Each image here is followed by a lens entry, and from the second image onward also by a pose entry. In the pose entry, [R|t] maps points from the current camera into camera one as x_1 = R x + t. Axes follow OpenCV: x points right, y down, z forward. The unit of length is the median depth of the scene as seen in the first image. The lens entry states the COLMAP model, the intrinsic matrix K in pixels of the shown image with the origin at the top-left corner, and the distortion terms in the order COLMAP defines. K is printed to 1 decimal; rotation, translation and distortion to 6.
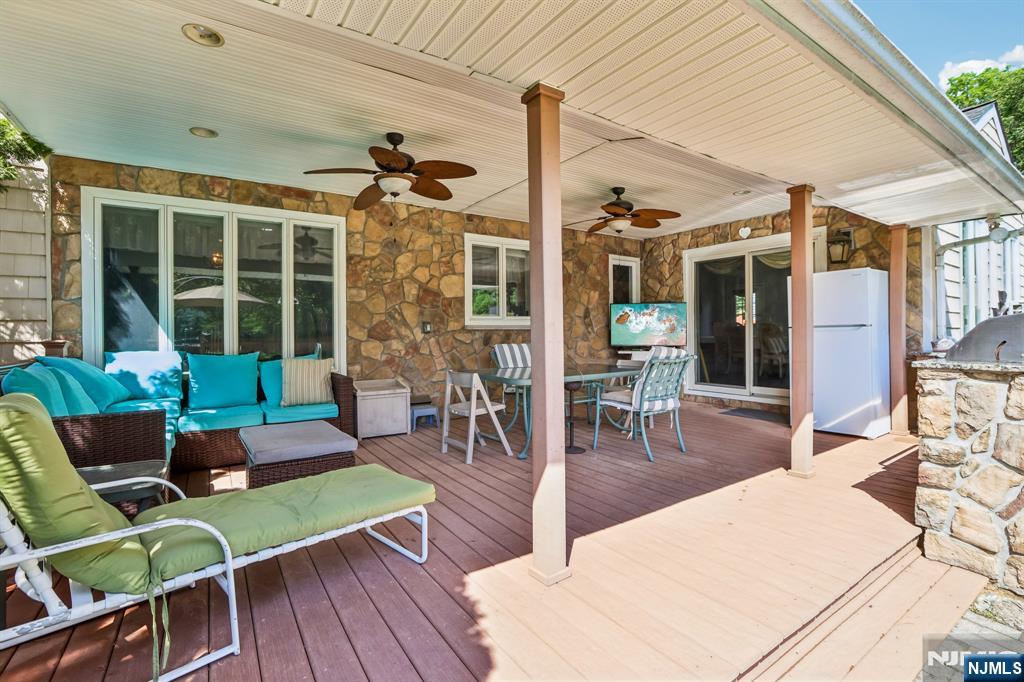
lens RADIAL K [[469.6, 0, 511.9], [0, 469.6, 336.4], [0, 0, 1]] dist [-0.070598, 0.033539]
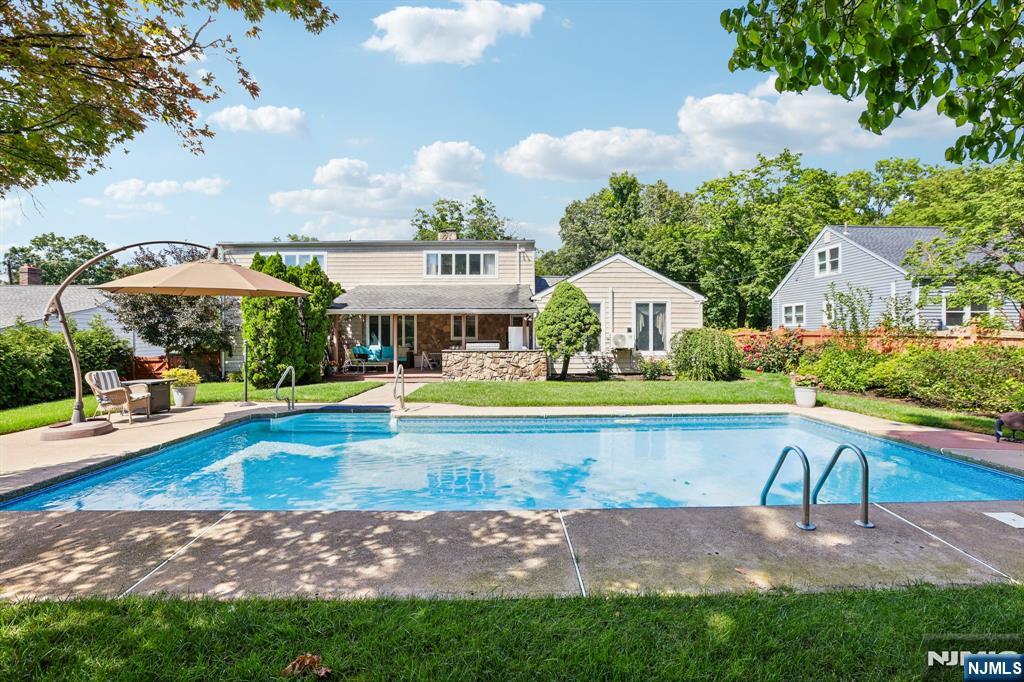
lens RADIAL K [[469.6, 0, 511.9], [0, 469.6, 336.4], [0, 0, 1]] dist [-0.070598, 0.033539]
pose [[0.833924, 0.010012, -0.551789, 2.341875], [-0.008484, 0.999950, 0.005321, -0.075578], [0.551814, 0.000244, 0.833967, -1.750372]]
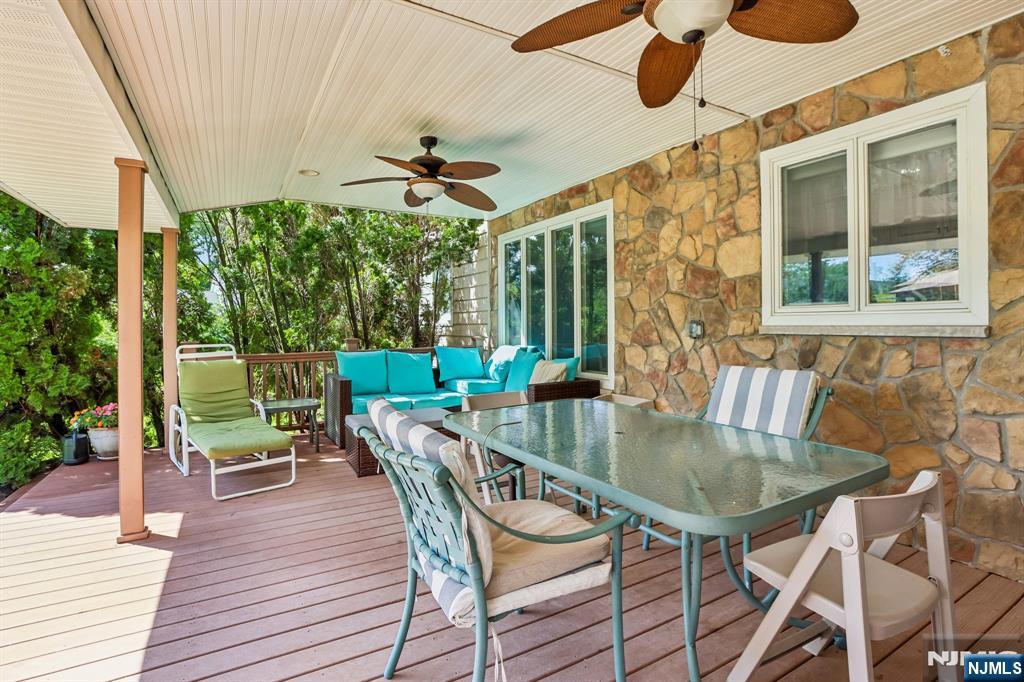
lens RADIAL K [[496.5, 0, 510.4], [0, 496.5, 331.1], [0, 0, 1]] dist [-0.039919, 0.000237]
pose [[-0.063176, 0.020860, -0.997784, 0.513403], [-0.001153, 0.999779, 0.020974, -0.031114], [0.998002, 0.002476, -0.063138, 0.804262]]
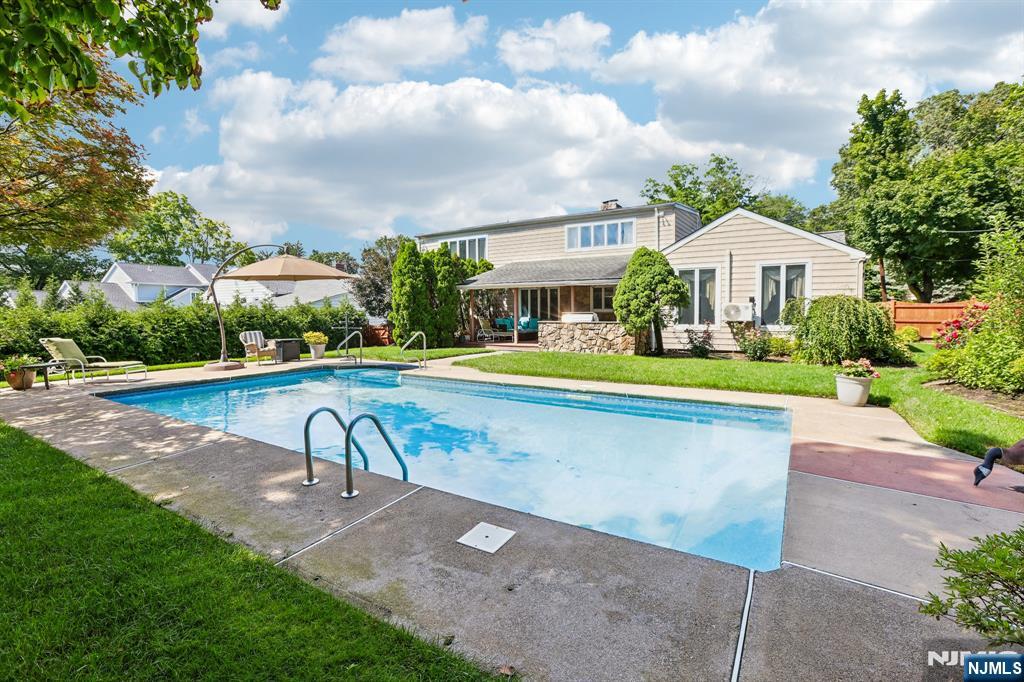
lens RADIAL K [[469.6, 0, 511.9], [0, 469.6, 336.4], [0, 0, 1]] dist [-0.070598, 0.033539]
pose [[0.392616, 0.057834, -0.917882, 3.079138], [0.000283, 0.998013, 0.063003, -0.066001], [0.919703, -0.024996, 0.391819, -0.960829]]
